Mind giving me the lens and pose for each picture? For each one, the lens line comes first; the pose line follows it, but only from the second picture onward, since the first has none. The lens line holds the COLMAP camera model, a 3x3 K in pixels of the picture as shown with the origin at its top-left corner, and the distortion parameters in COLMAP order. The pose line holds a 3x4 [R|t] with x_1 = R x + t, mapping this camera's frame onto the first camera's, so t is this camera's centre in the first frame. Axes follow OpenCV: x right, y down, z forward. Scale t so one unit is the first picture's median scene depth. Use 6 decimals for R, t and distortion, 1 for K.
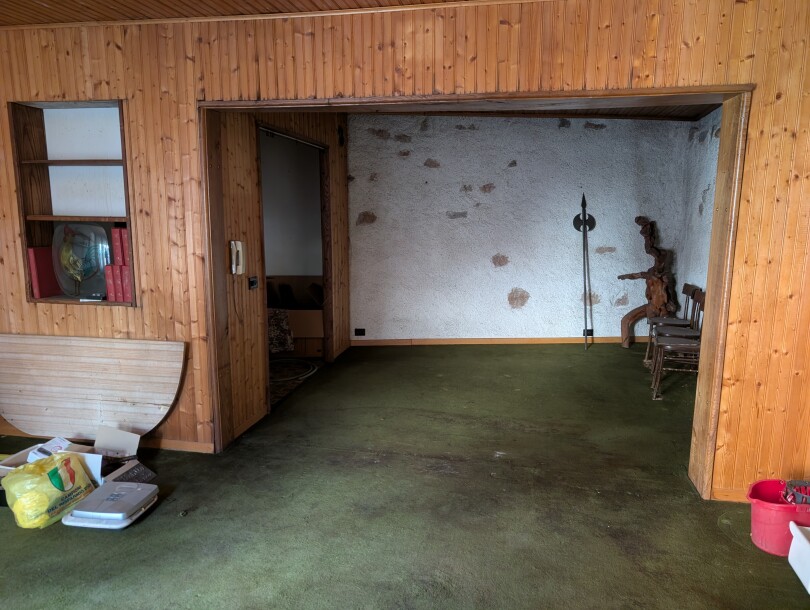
lens RADIAL K [[604.0, 0, 390.8], [0, 604.0, 306.0], [0, 0, 1]] dist [0.053242, -0.075232]
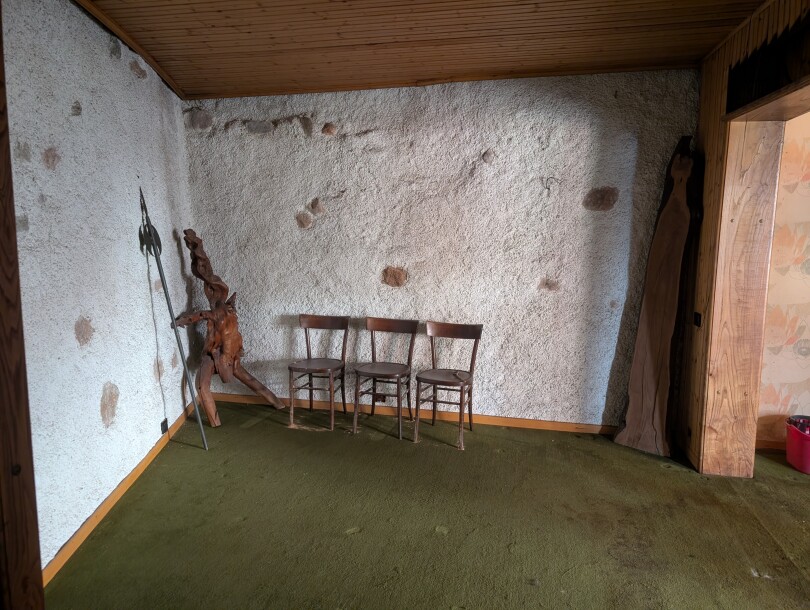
lens RADIAL K [[604.0, 0, 390.8], [0, 604.0, 306.0], [0, 0, 1]] dist [0.053242, -0.075232]
pose [[-0.059210, -0.124890, 0.990402, -0.263890], [0.139418, 0.981384, 0.132088, -0.121231], [-0.988462, 0.145901, -0.040696, 0.812118]]
